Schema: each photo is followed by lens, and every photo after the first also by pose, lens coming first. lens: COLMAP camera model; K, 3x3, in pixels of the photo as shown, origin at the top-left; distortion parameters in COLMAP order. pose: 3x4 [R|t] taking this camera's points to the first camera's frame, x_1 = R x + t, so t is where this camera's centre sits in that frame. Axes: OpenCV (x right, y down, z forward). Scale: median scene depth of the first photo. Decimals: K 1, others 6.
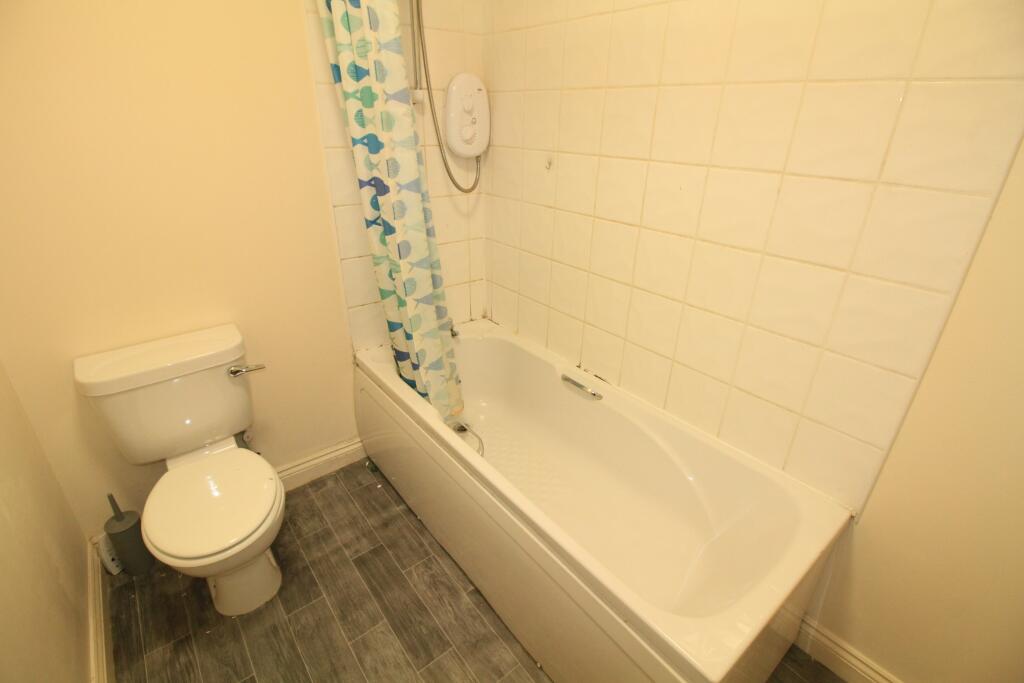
lens RADIAL K [[471.3, 0, 512.0], [0, 471.3, 341.5], [0, 0, 1]] dist [0.000992, -0.011627]
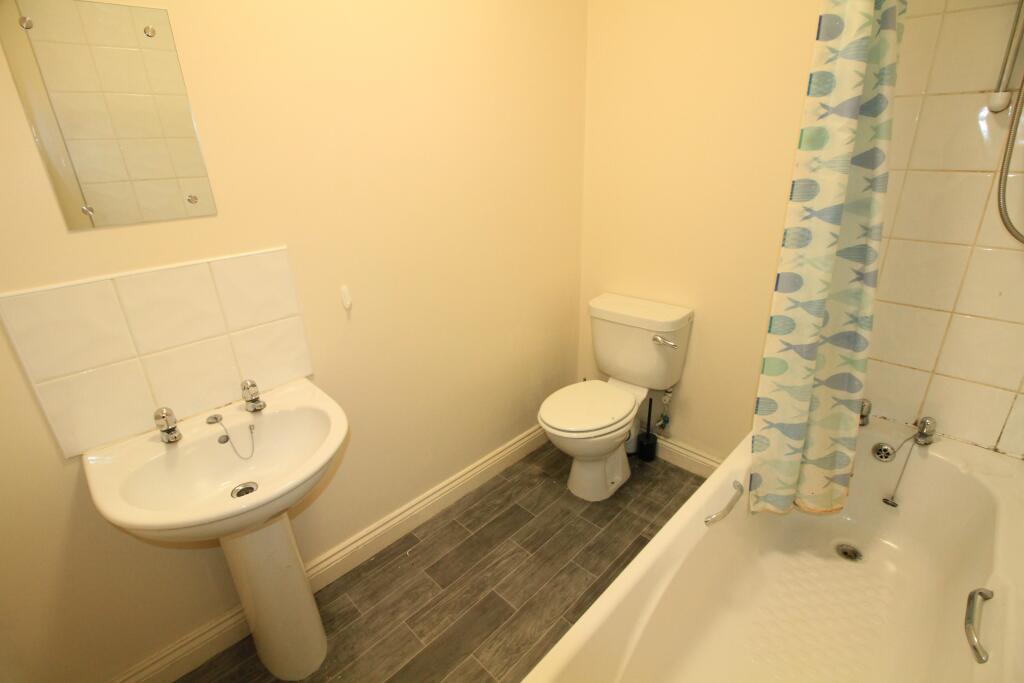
lens RADIAL K [[471.3, 0, 512.0], [0, 471.3, 341.5], [0, 0, 1]] dist [0.000992, -0.011627]
pose [[0.120174, 0.362592, -0.924167, 0.537477], [-0.395988, 0.871159, 0.290302, -0.146043], [0.910358, 0.331072, 0.248273, 0.341753]]
